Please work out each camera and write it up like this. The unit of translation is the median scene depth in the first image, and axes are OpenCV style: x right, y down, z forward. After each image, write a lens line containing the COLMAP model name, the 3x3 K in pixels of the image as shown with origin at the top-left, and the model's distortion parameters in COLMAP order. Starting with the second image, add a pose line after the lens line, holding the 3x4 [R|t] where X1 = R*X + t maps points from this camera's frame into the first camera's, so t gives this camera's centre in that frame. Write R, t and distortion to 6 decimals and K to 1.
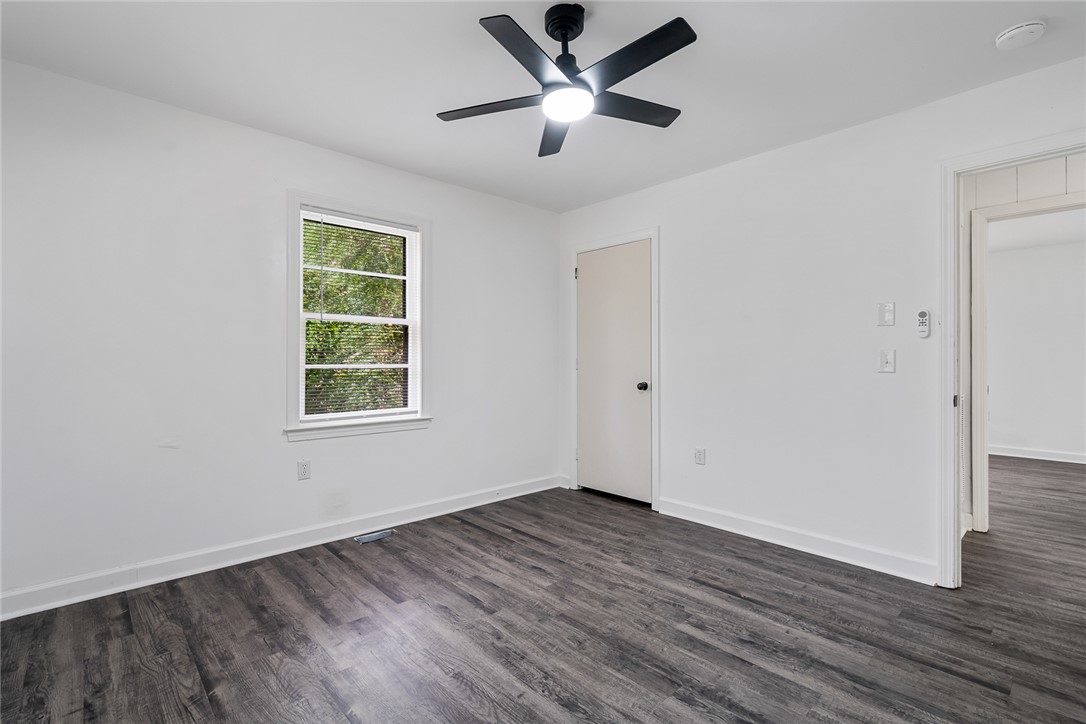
lens RADIAL K [[494.6, 0, 550.6], [0, 494.6, 364.8], [0, 0, 1]] dist [-0.005597, 0.002304]
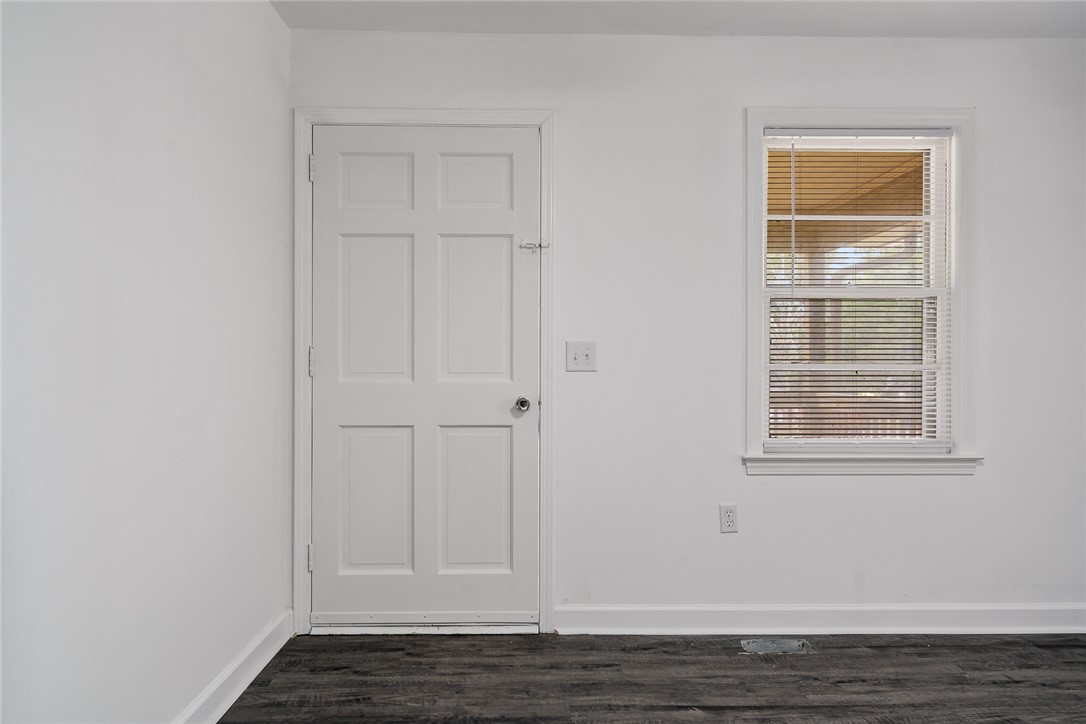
lens RADIAL K [[732.0, 0, 513.5], [0, 732.0, 354.3], [0, 0, 1]] dist [-0.001190, 0.001499]
pose [[-0.680053, 0.000510, -0.733163, 0.694060], [-0.005867, 0.999964, 0.006138, -0.015716], [0.733139, 0.008476, -0.680026, 0.910744]]
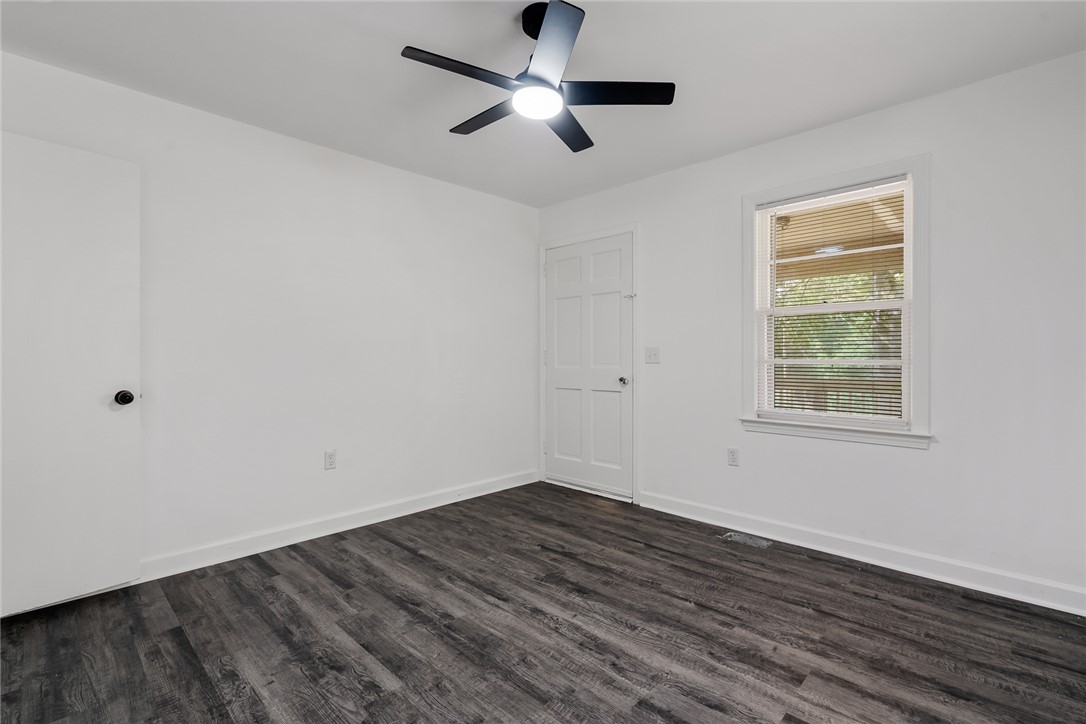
lens RADIAL K [[494.6, 0, 541.3], [0, 494.6, 361.6], [0, 0, 1]] dist [-0.005597, 0.002304]
pose [[-0.999561, 0.000514, -0.029628, 0.047881], [0.000041, 0.999873, 0.015963, -0.008467], [0.029632, 0.015954, -0.999434, 1.702754]]
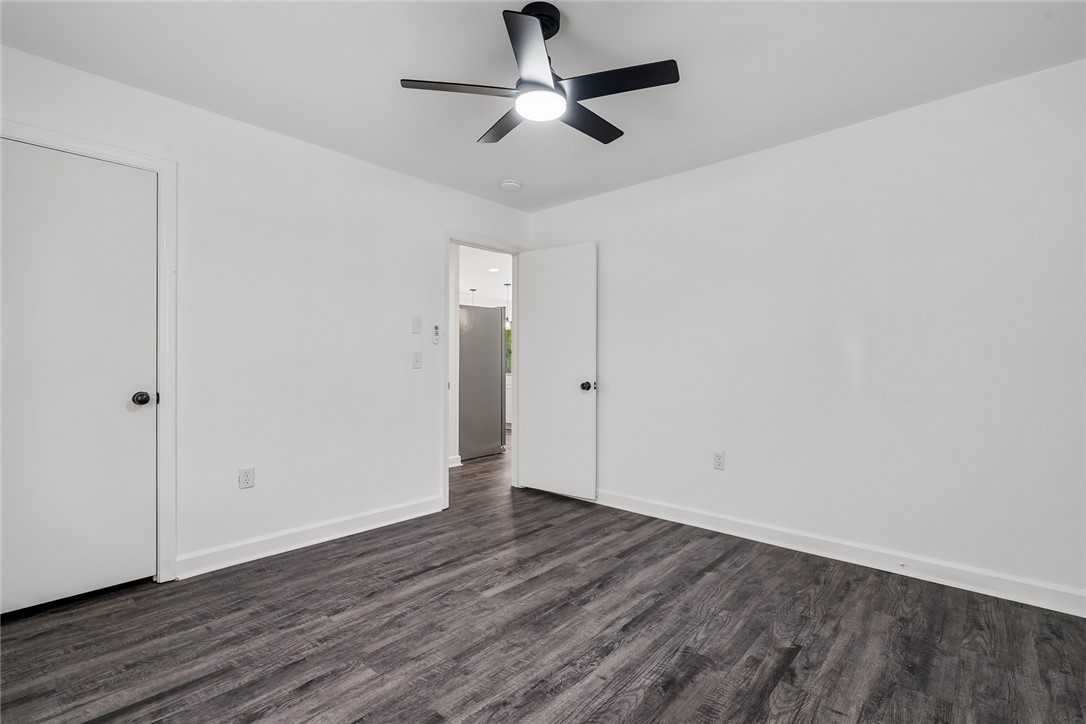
lens RADIAL K [[494.6, 0, 542.4], [0, 494.6, 364.8], [0, 0, 1]] dist [-0.005597, 0.002304]
pose [[-0.069271, -0.007432, 0.997570, -0.819883], [0.005260, 0.999956, 0.007815, -0.002949], [-0.997584, 0.005788, -0.069229, 0.897392]]
